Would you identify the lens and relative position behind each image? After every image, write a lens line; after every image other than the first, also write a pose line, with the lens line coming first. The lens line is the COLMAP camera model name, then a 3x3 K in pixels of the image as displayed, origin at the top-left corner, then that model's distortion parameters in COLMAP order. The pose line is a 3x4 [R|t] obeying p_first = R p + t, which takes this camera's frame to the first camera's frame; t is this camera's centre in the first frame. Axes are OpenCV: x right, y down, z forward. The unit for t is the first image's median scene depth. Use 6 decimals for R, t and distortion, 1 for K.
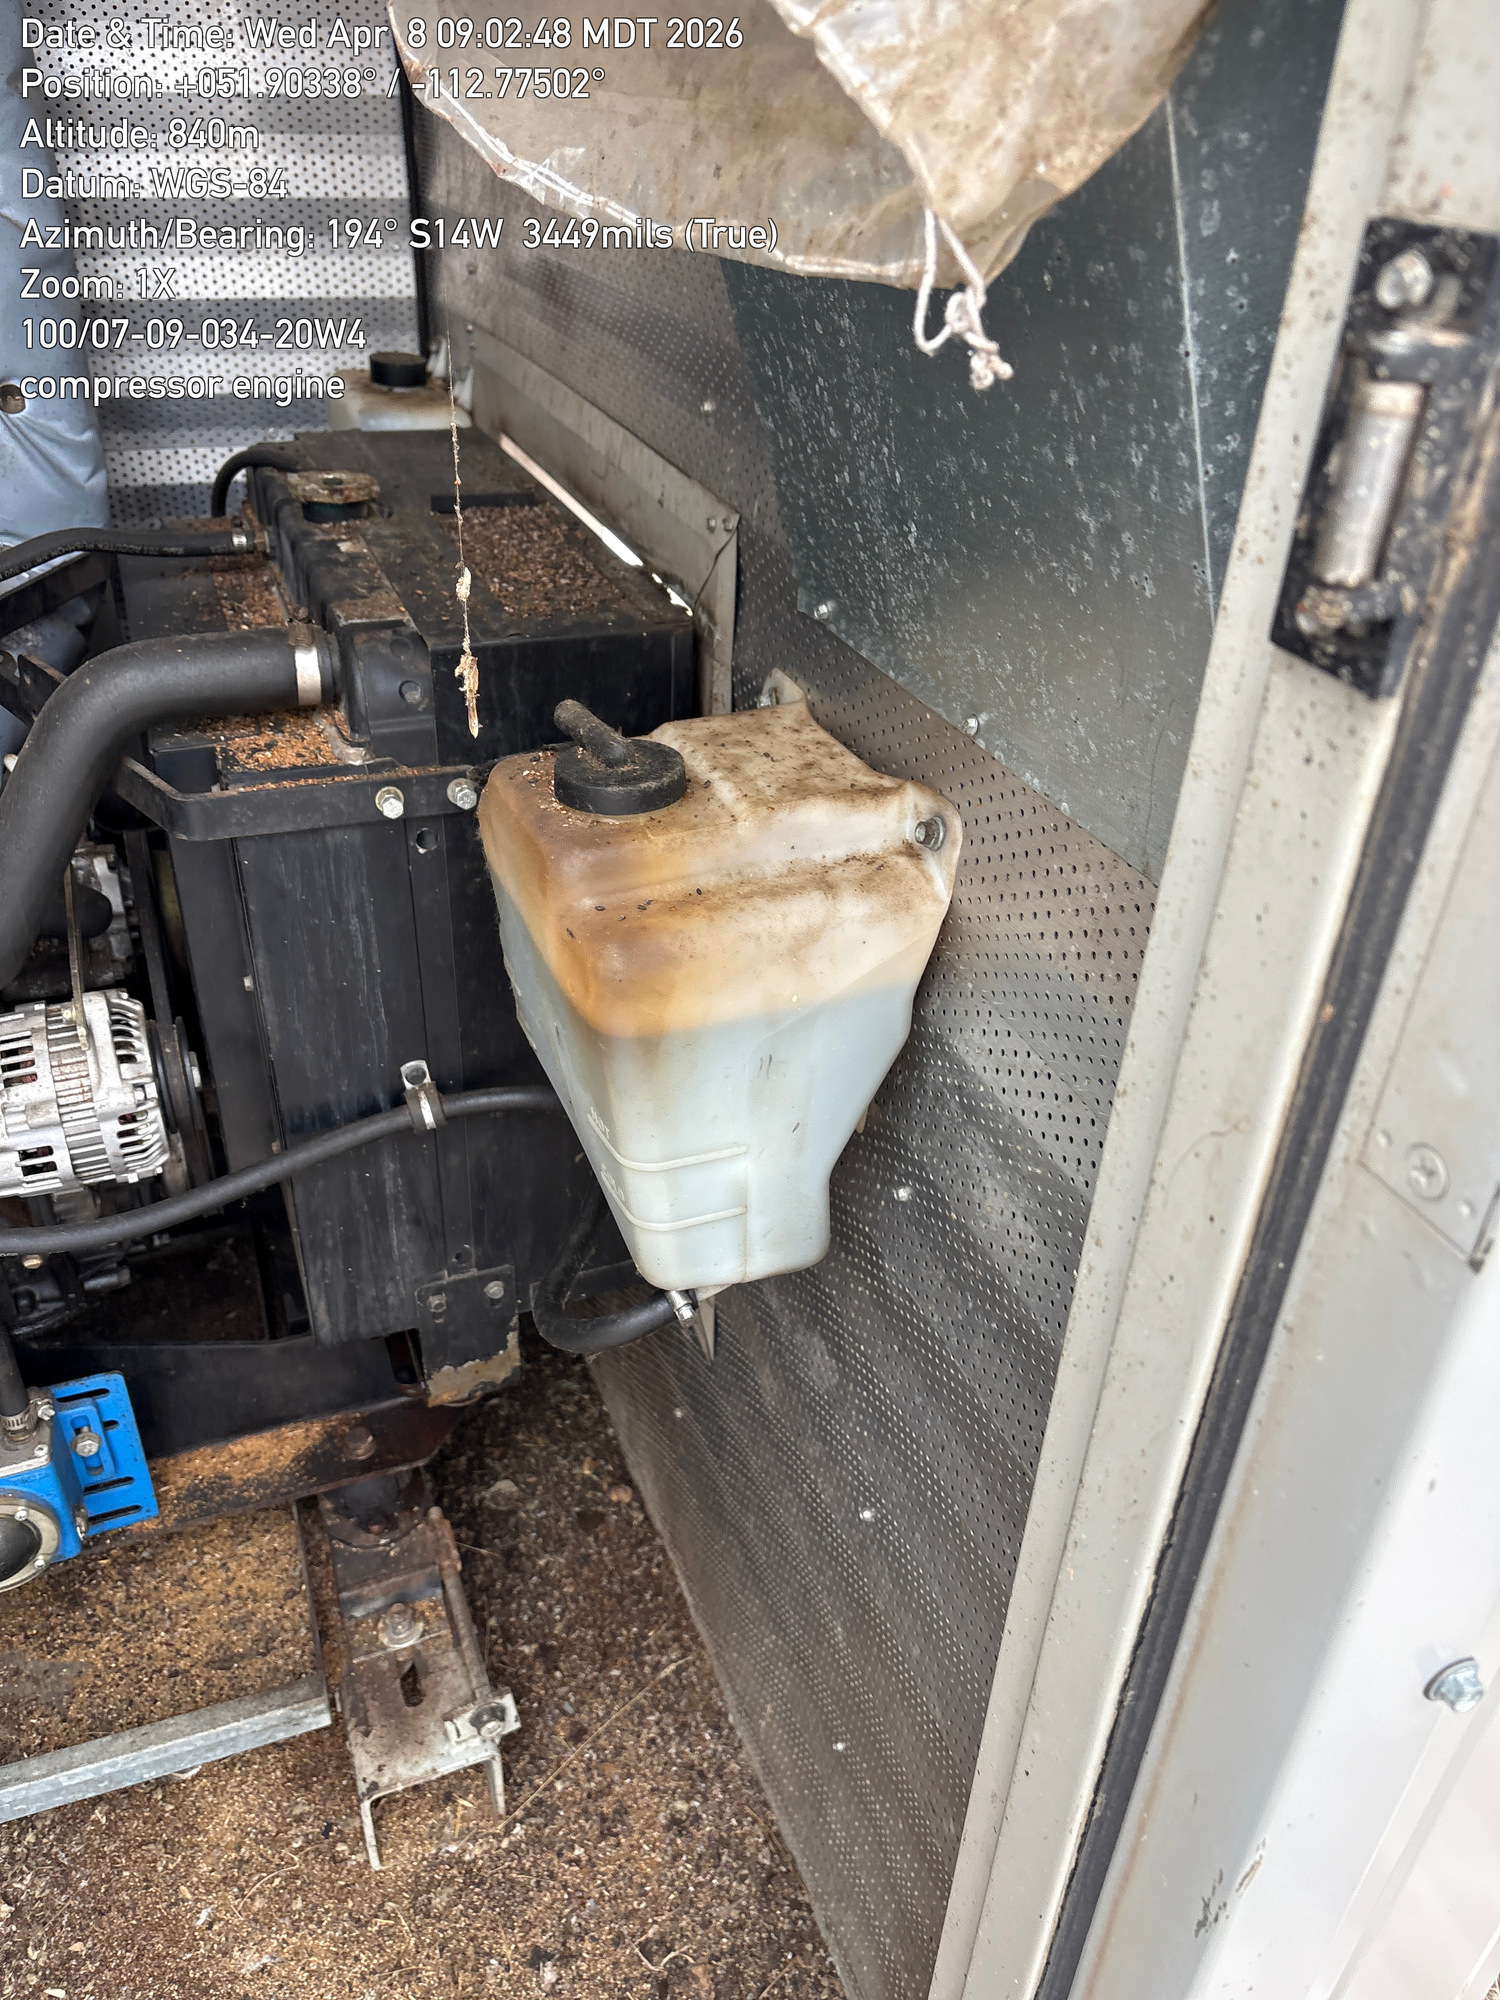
lens RADIAL K [[1525.5, 0, 748.0], [0, 1525.5, 1016.5], [0, 0, 1]] dist [0.043305, -0.043087]
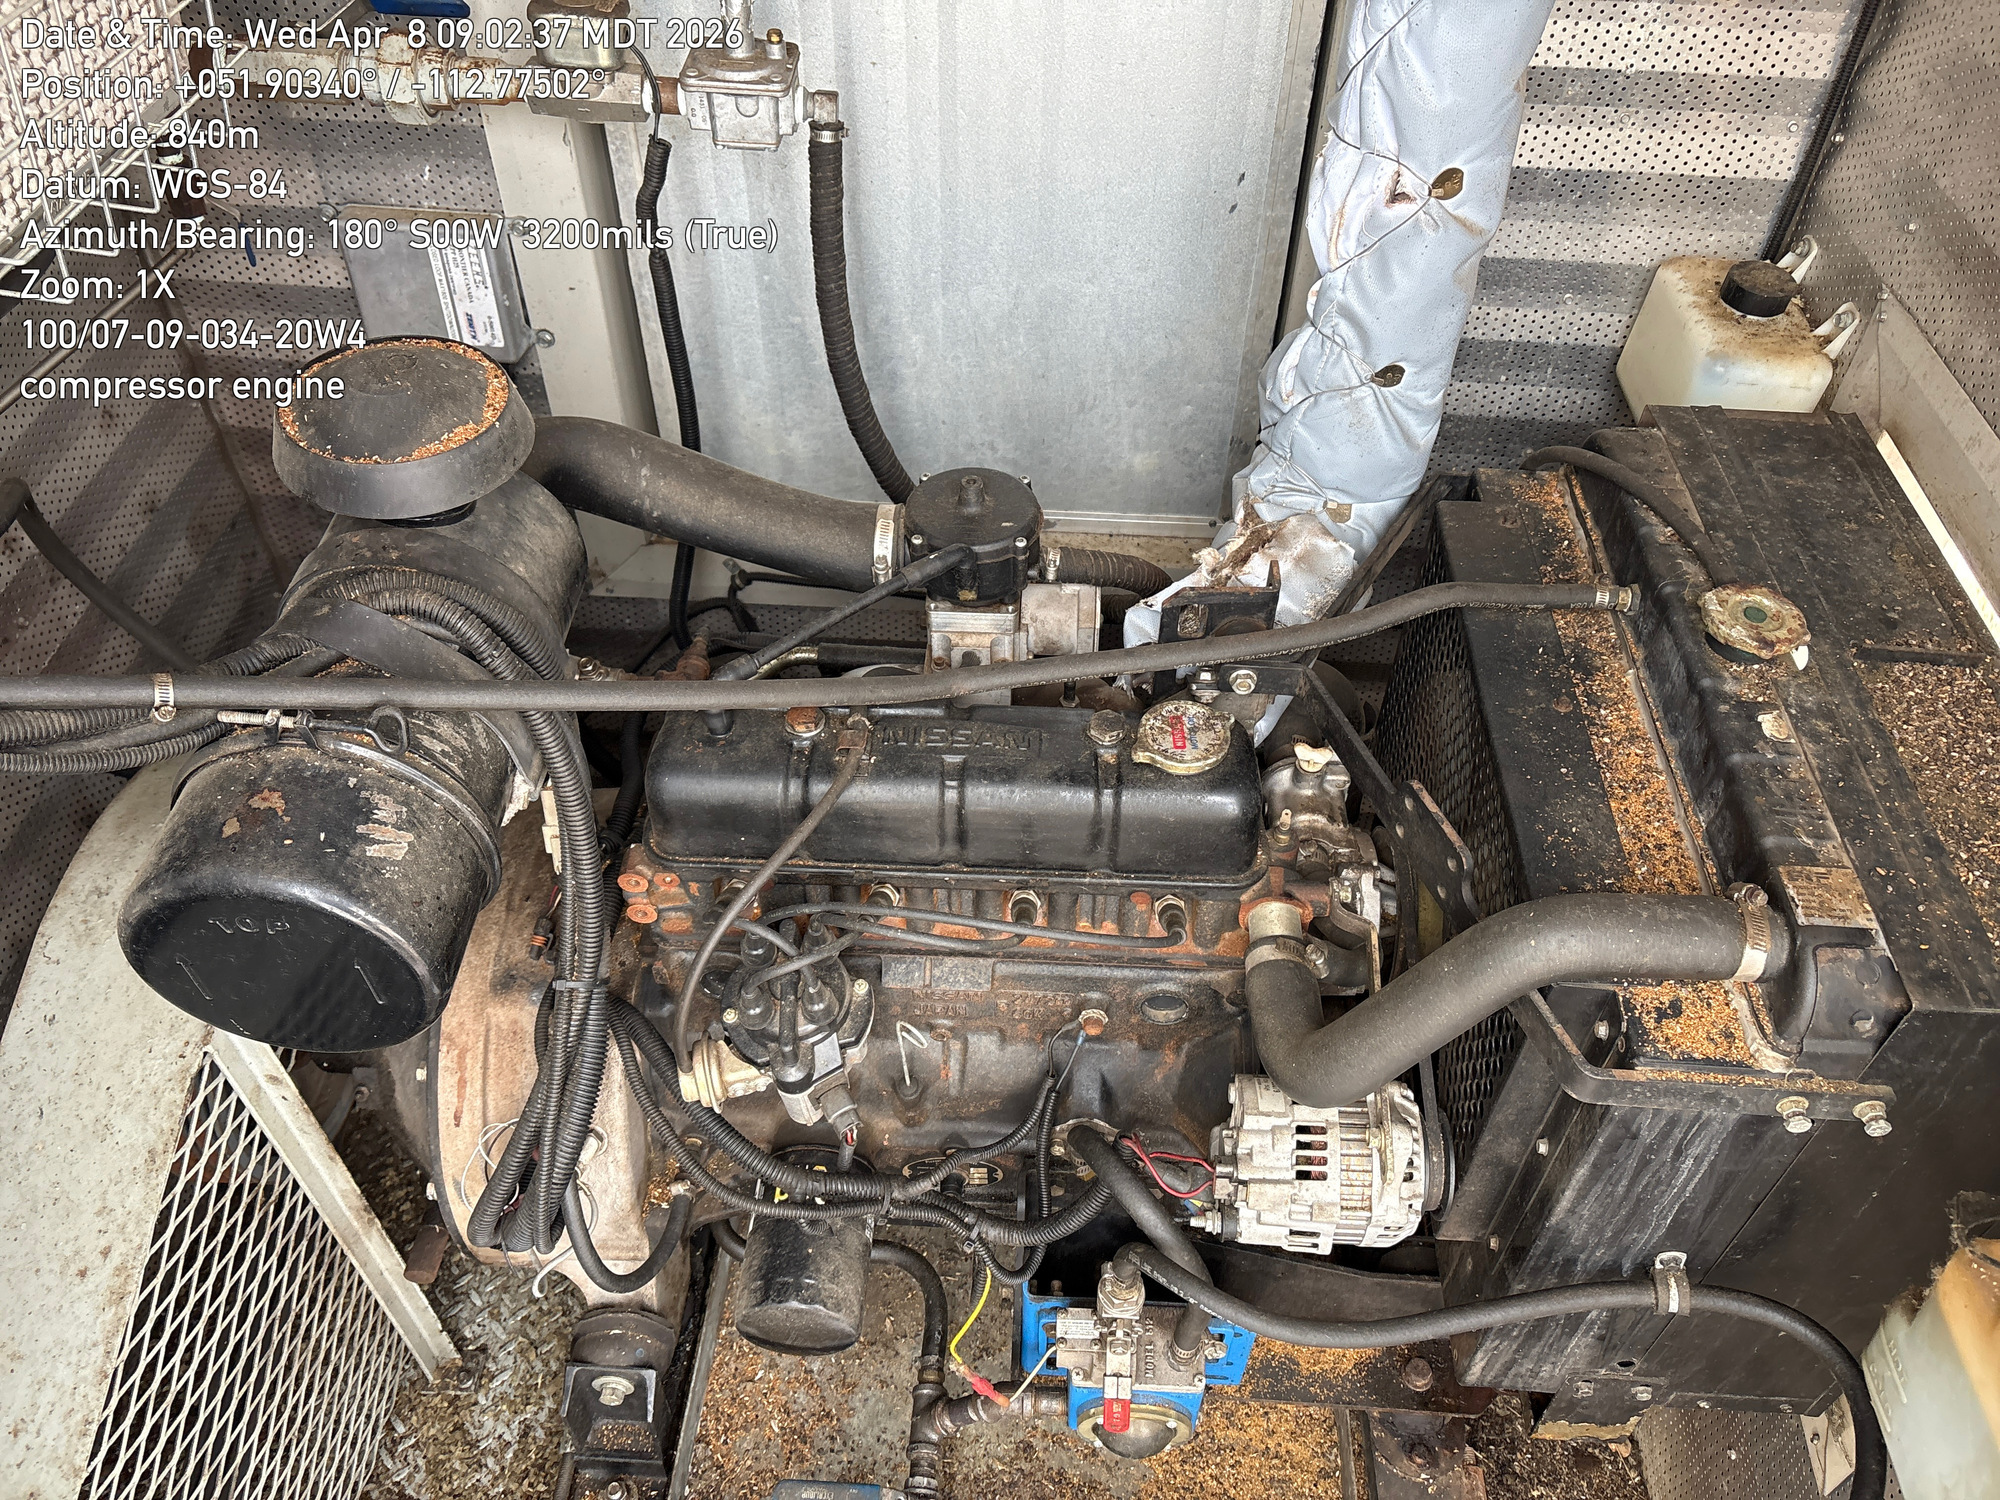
lens RADIAL K [[1525.5, 0, 1010.6], [0, 1525.5, 752.3], [0, 0, 1]] dist [0.043305, -0.043087]
pose [[0.911428, 0.278843, -0.302565, -0.360348], [-0.207133, 0.946314, 0.248165, -0.389992], [0.355521, -0.163514, 0.920254, -0.009241]]
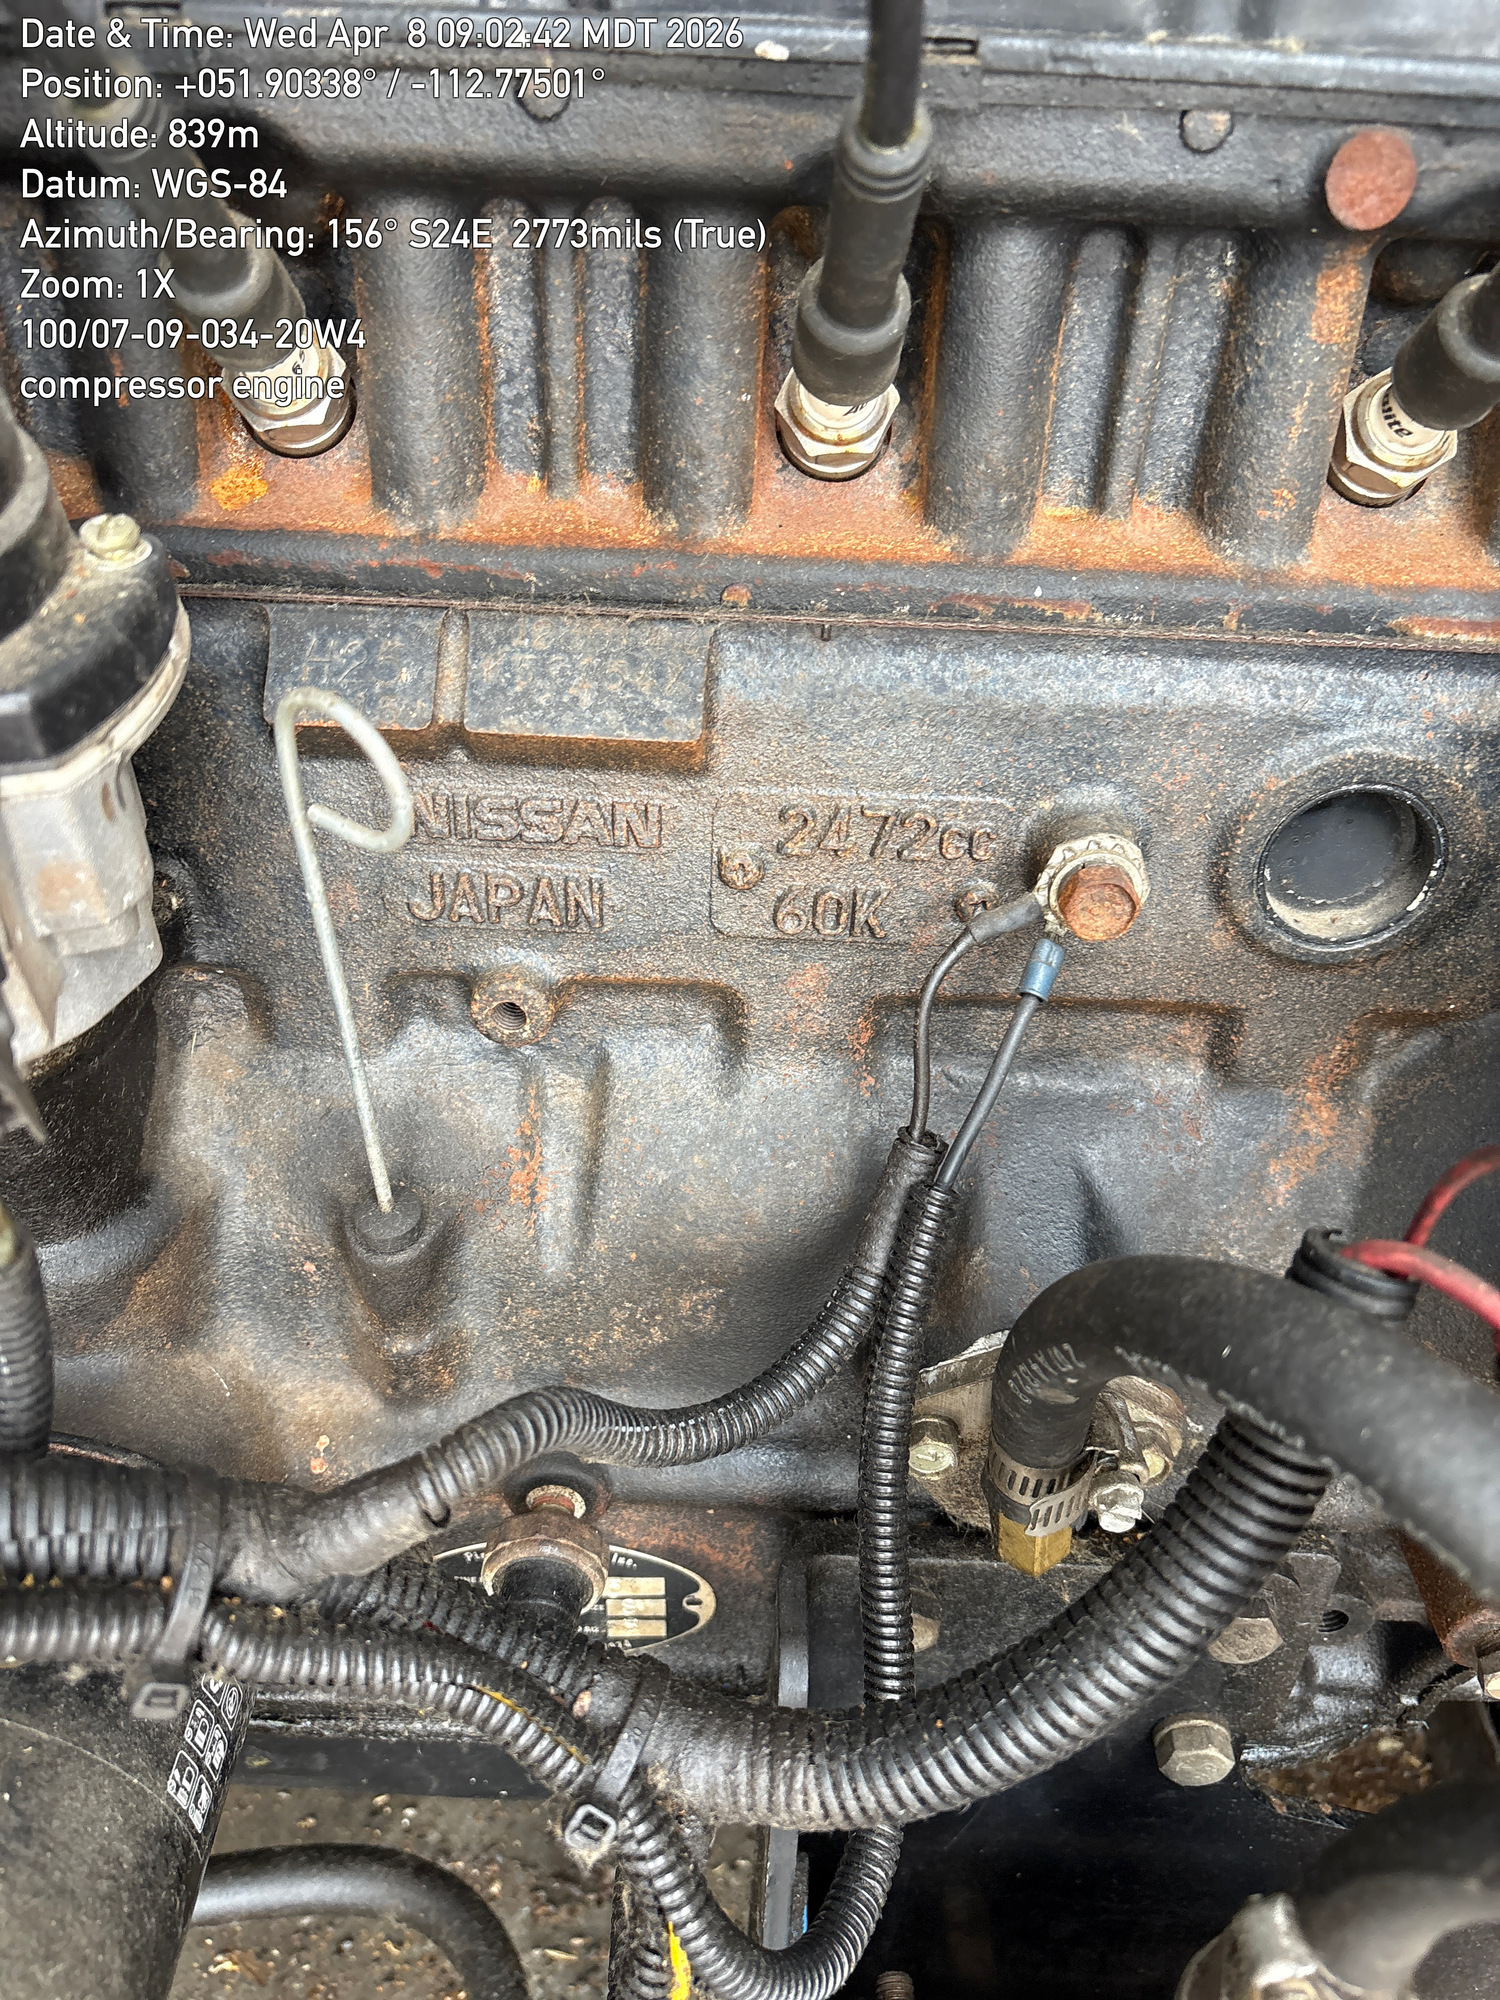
lens RADIAL K [[1580.1, 0, 745.1], [0, 1580.1, 1013.8], [0, 0, 1]] dist [0.003366, -0.004802]
pose [[0.923755, 0.226109, -0.309114, -0.538150], [-0.220957, 0.973893, 0.052070, 0.048461], [0.312817, 0.020201, 0.949598, 0.653650]]
